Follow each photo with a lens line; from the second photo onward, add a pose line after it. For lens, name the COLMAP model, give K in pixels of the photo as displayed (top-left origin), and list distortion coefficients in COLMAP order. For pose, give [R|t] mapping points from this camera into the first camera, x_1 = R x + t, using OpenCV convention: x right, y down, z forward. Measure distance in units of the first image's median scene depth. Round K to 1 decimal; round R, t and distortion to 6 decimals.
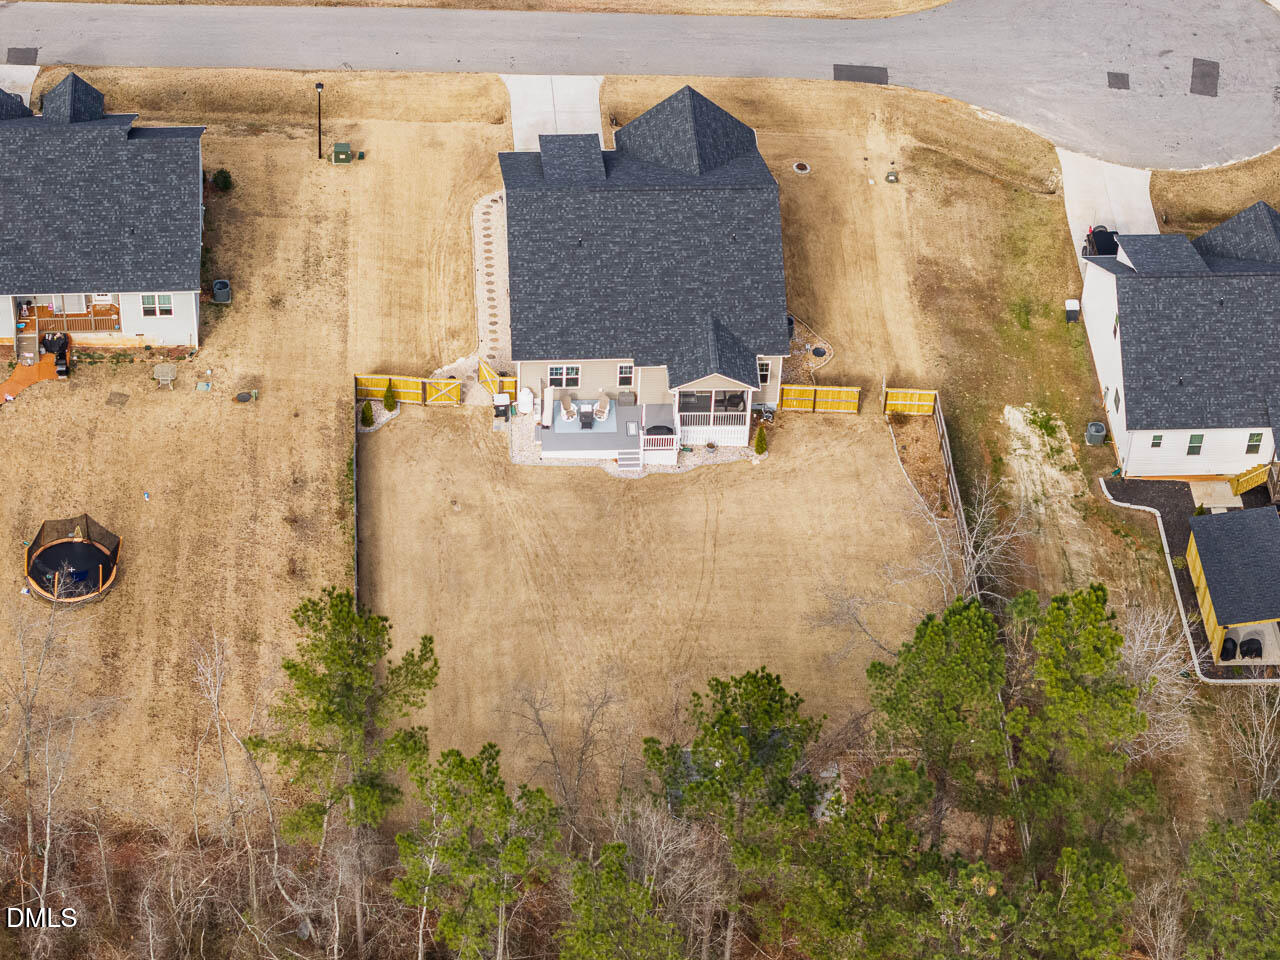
lens RADIAL K [[2767.1, 0, 640.0], [0, 2767.1, 480.0], [0, 0, 1]] dist [-0.198997, 0.744697]
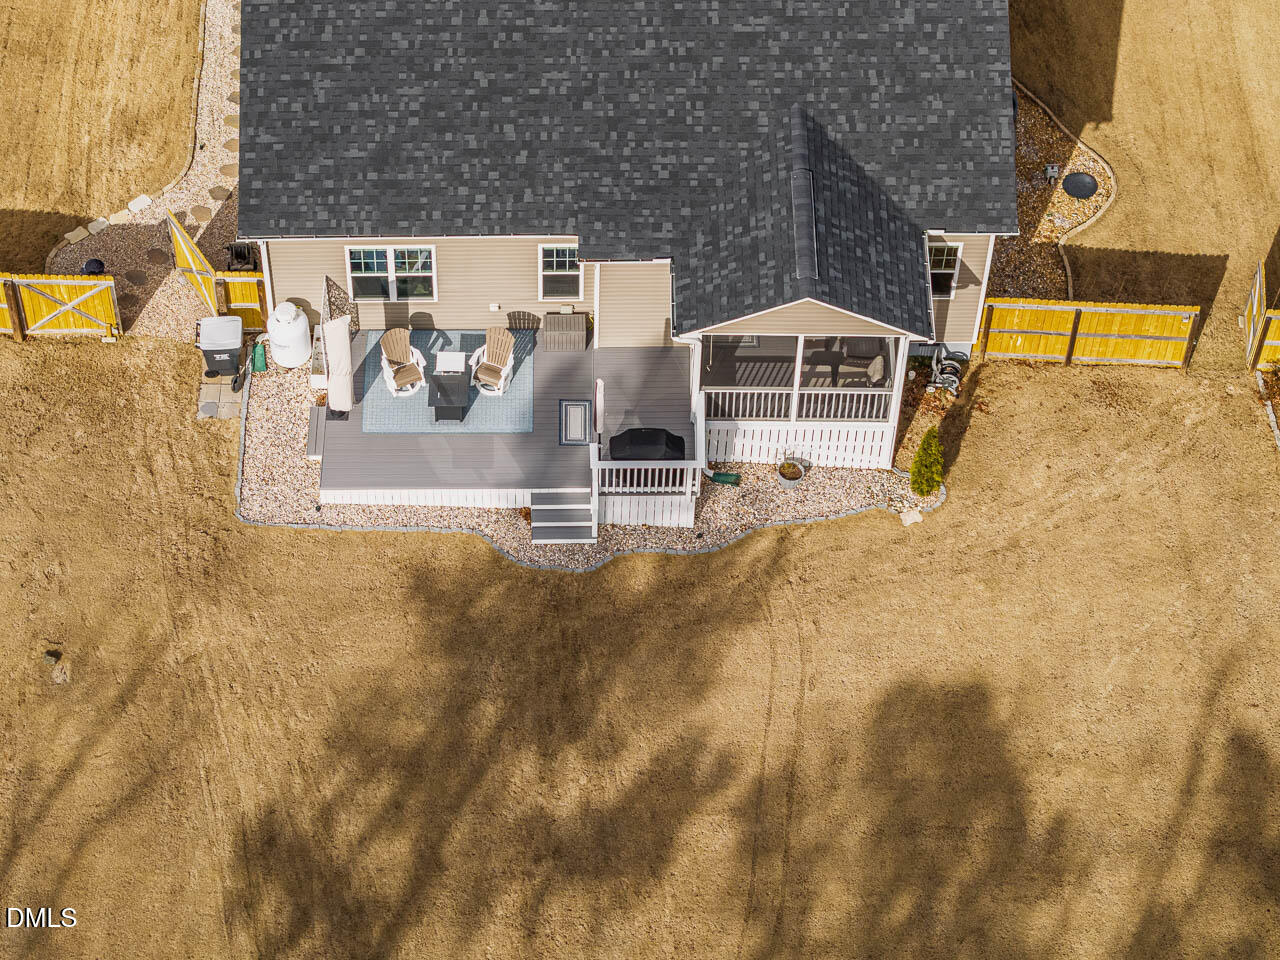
lens RADIAL K [[2767.1, 0, 640.0], [0, 2767.1, 480.0], [0, 0, 1]] dist [-0.198997, 0.744697]
pose [[0.998900, 0.026259, -0.038839, 0.020025], [-0.019540, 0.986227, 0.164237, -0.070937], [0.042617, -0.163297, 0.985656, 0.639778]]
